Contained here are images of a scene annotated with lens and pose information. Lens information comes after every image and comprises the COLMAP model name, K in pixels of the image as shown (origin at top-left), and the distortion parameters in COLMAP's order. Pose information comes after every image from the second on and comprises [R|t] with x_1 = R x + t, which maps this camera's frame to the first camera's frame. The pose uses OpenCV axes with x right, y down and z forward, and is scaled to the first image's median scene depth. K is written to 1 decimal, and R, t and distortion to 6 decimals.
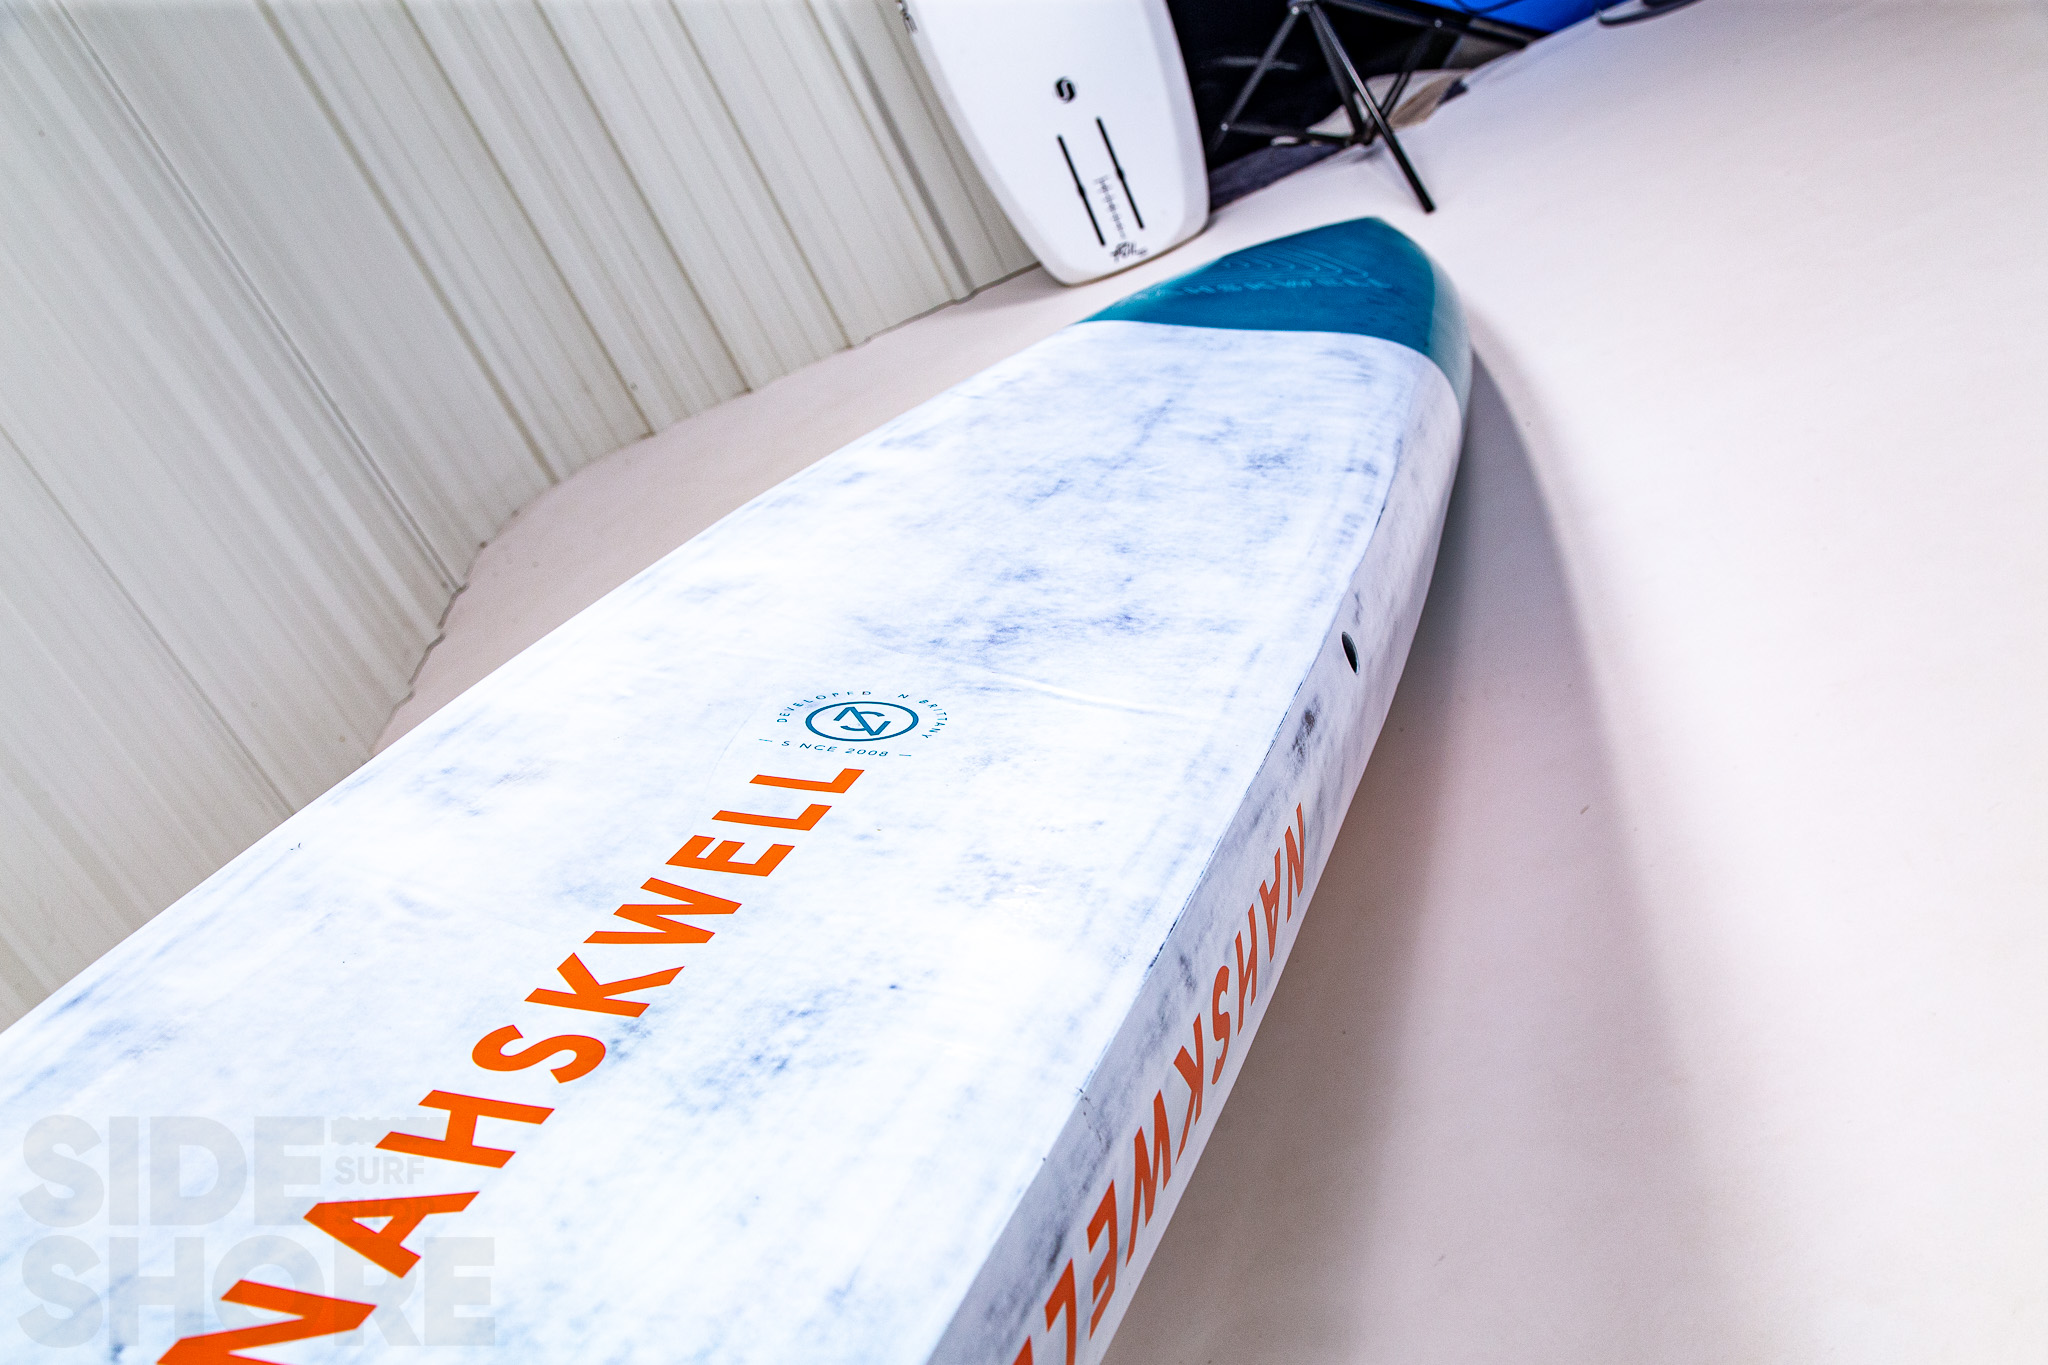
lens RADIAL K [[2224.1, 0, 1027.3], [0, 2224.1, 688.0], [0, 0, 1]] dist [-0.009769, 0.000000]
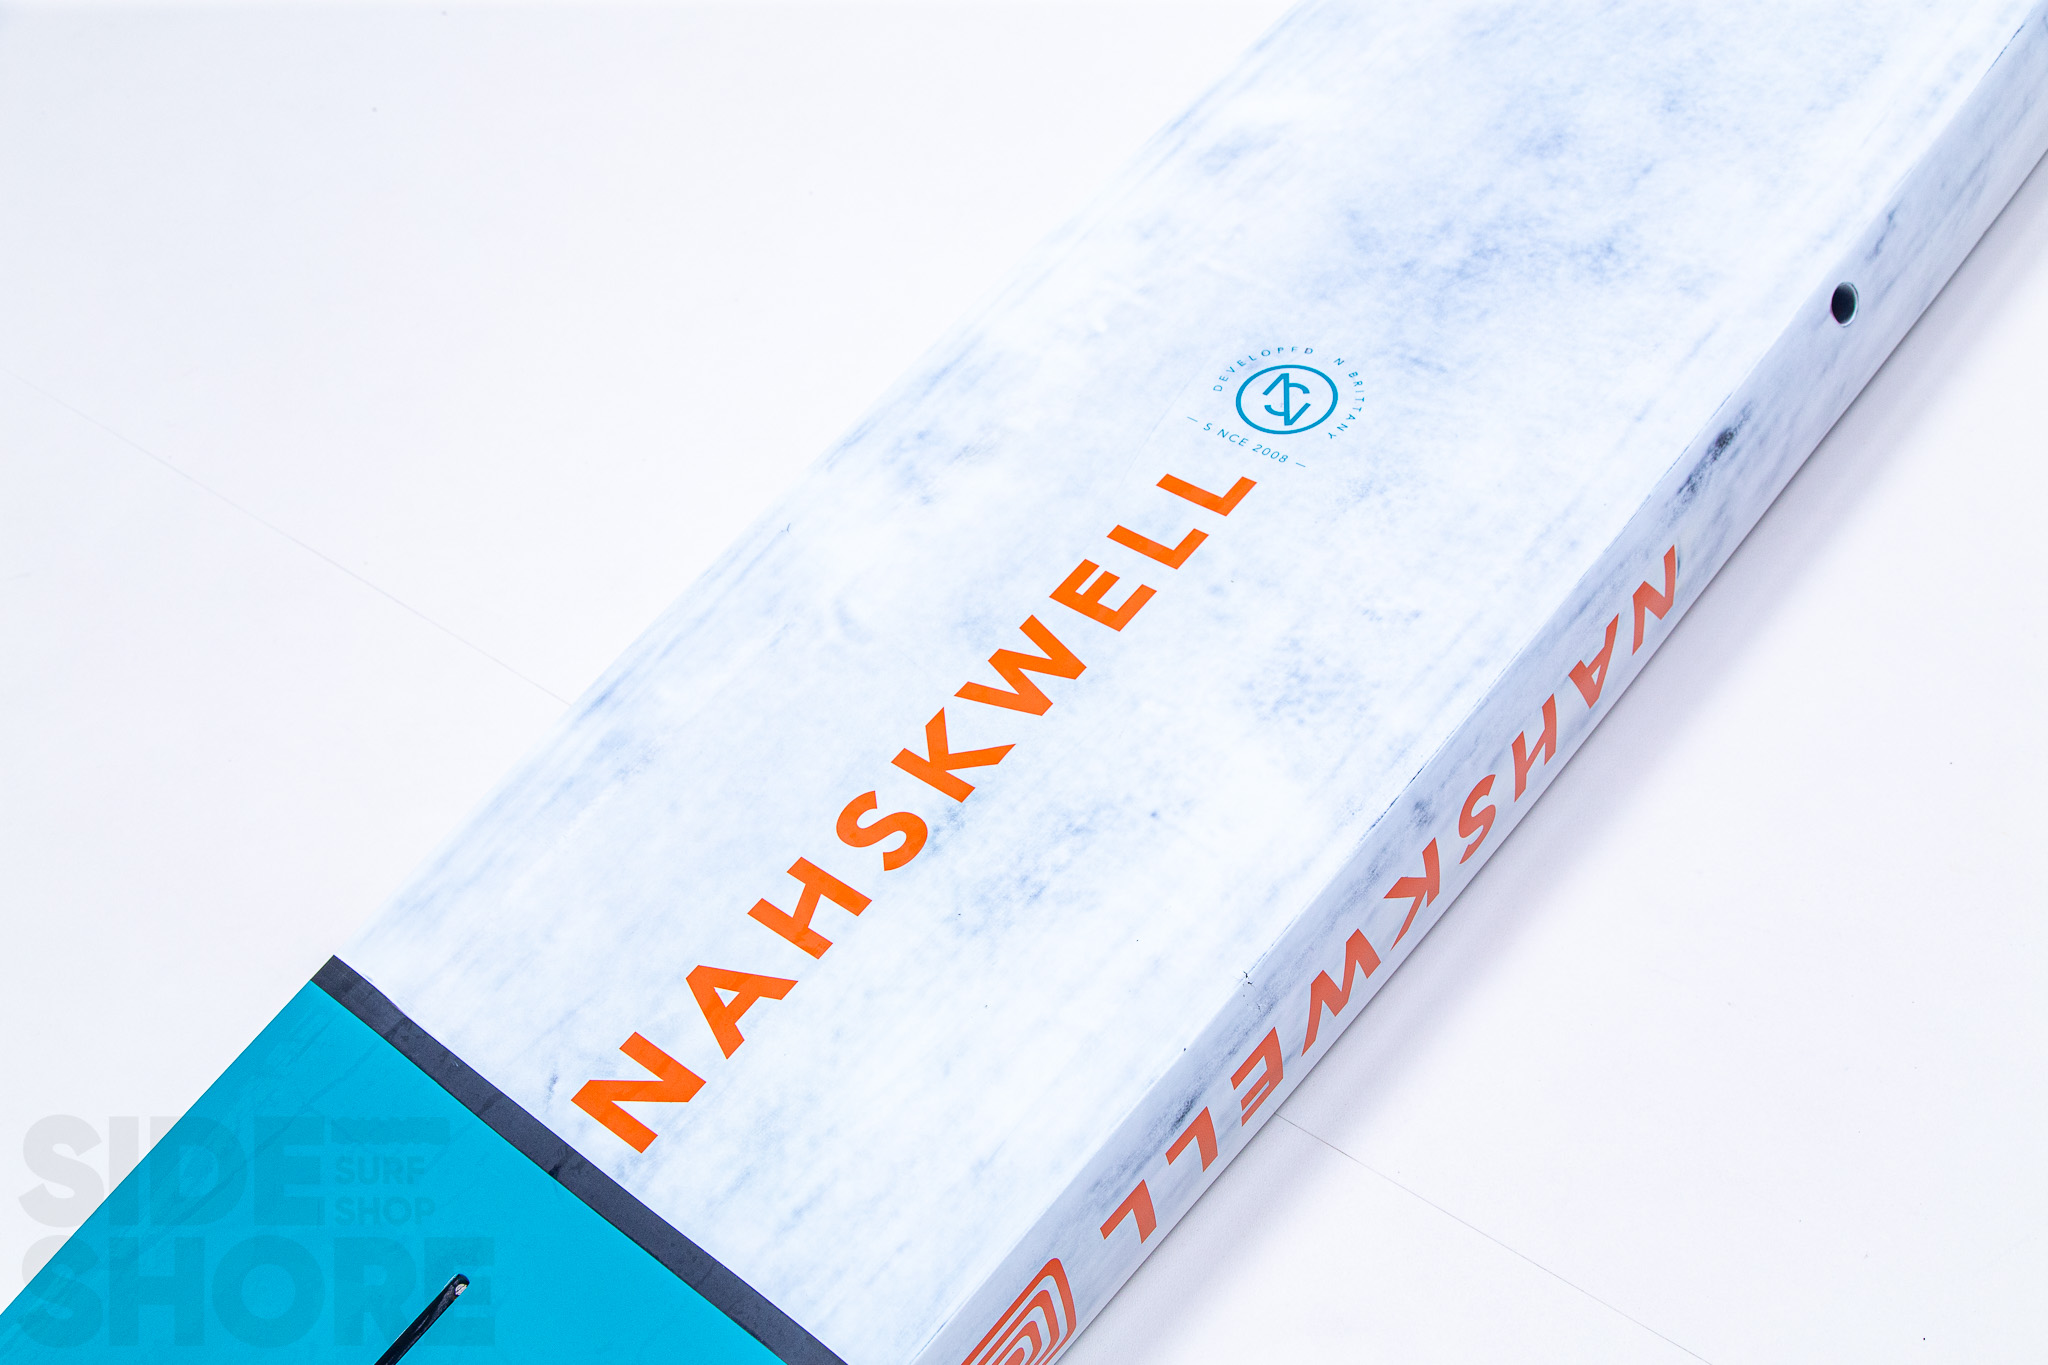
lens RADIAL K [[2093.9, 0, 1021.3], [0, 2093.9, 681.4], [0, 0, 1]] dist [0.019979, 0.000000]
pose [[0.906854, 0.211369, -0.364609, 0.261202], [0.013102, 0.850580, 0.525682, -0.502367], [0.421242, -0.481494, 0.768583, 0.089123]]
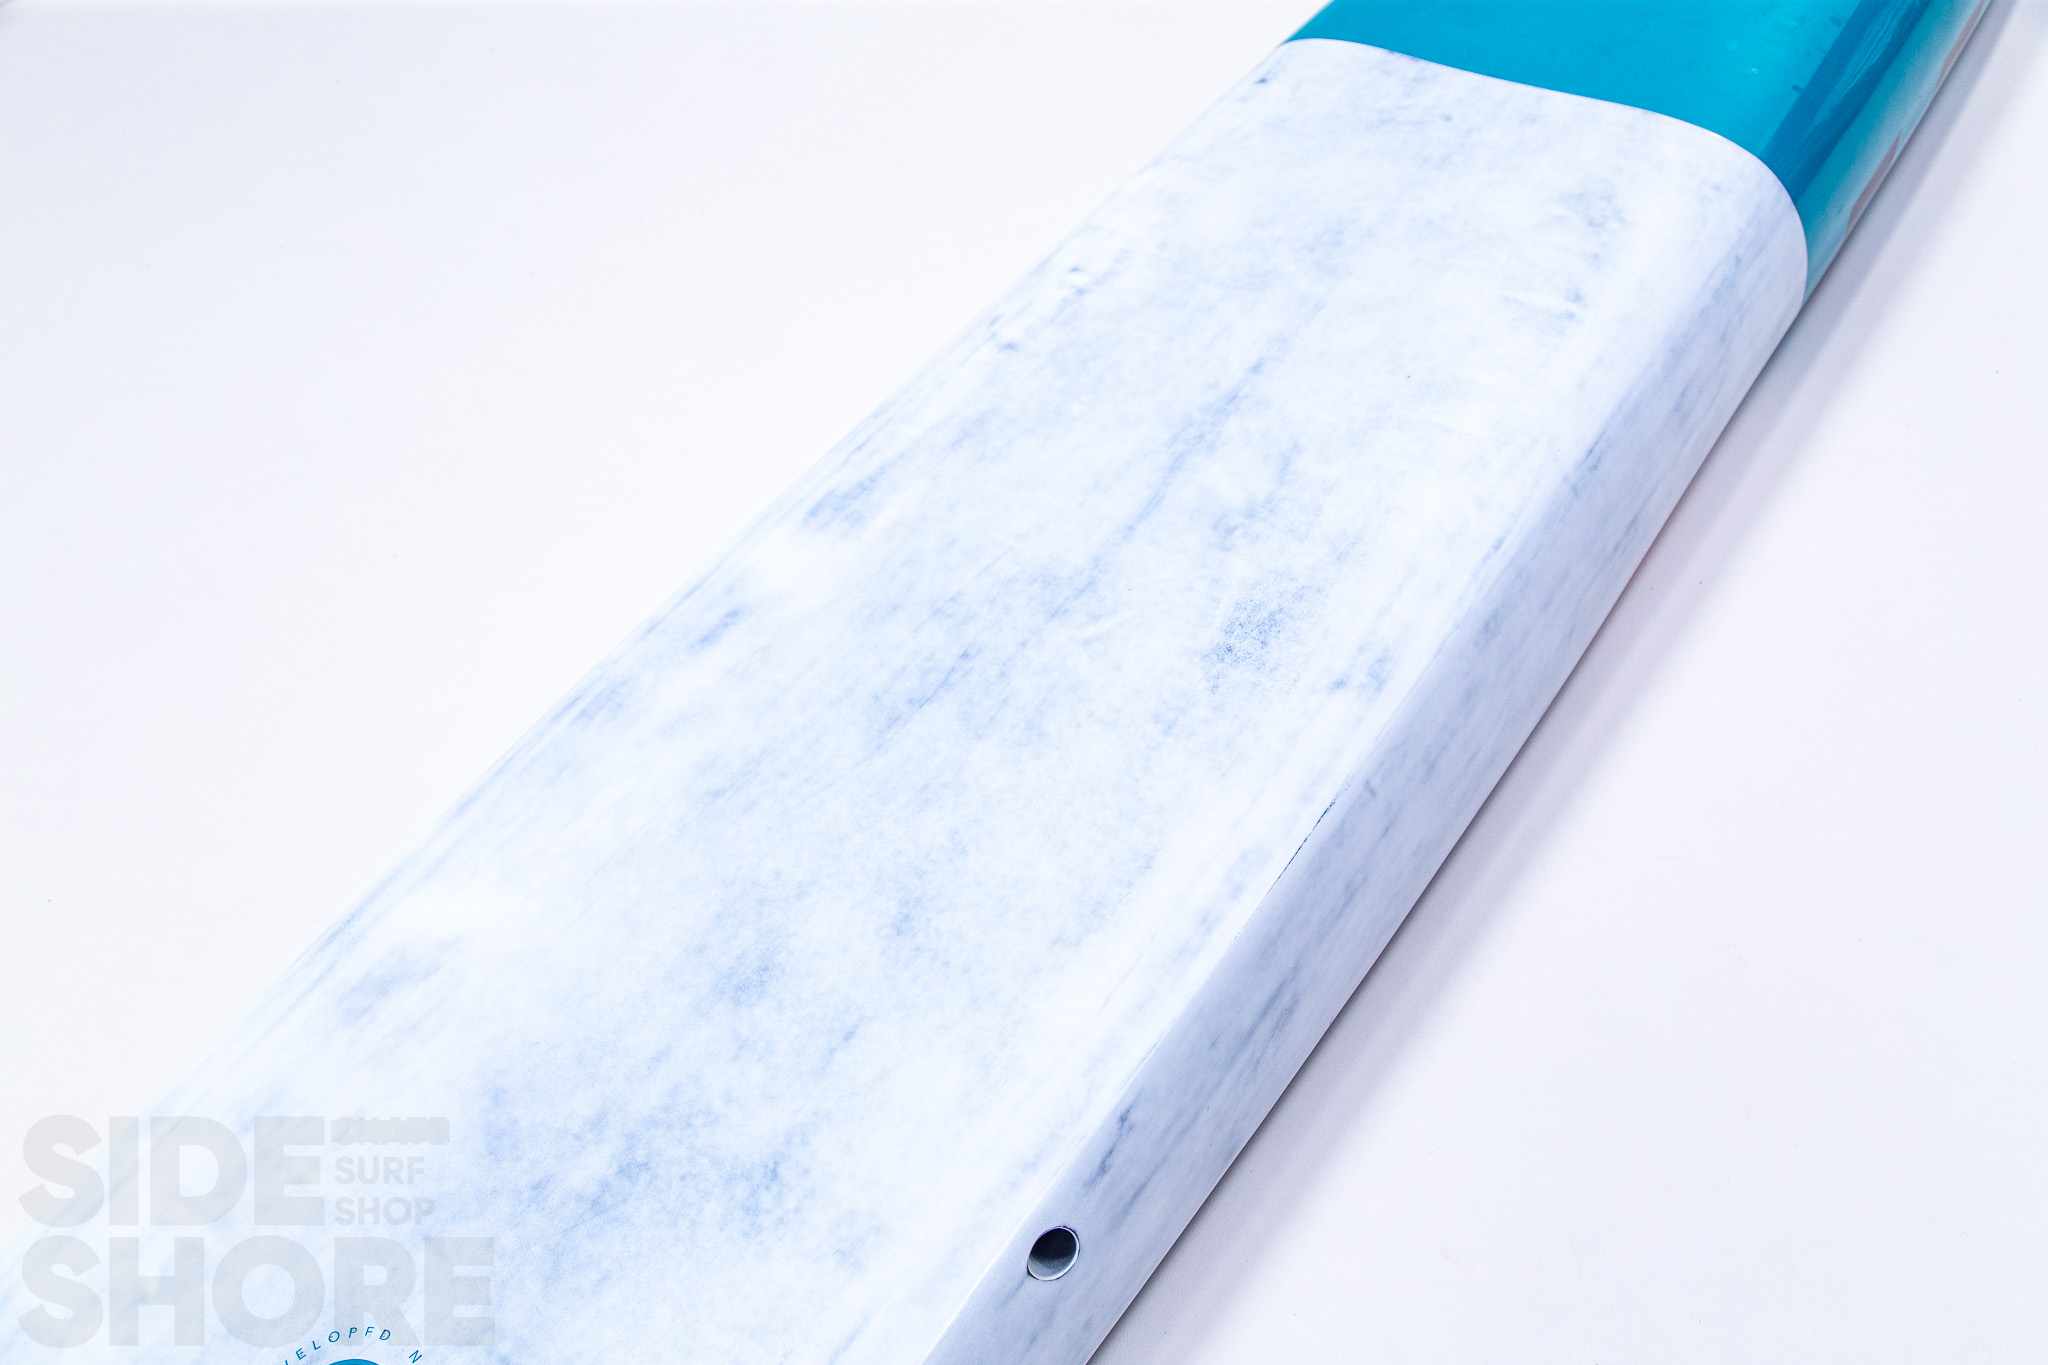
lens RADIAL K [[2093.9, 0, 1021.1], [0, 2093.9, 682.5], [0, 0, 1]] dist [0.019979, 0.000000]
pose [[0.915750, 0.154484, -0.370860, 0.512695], [0.056115, 0.864880, 0.498832, -0.751159], [0.397811, -0.477616, 0.783345, 0.730573]]
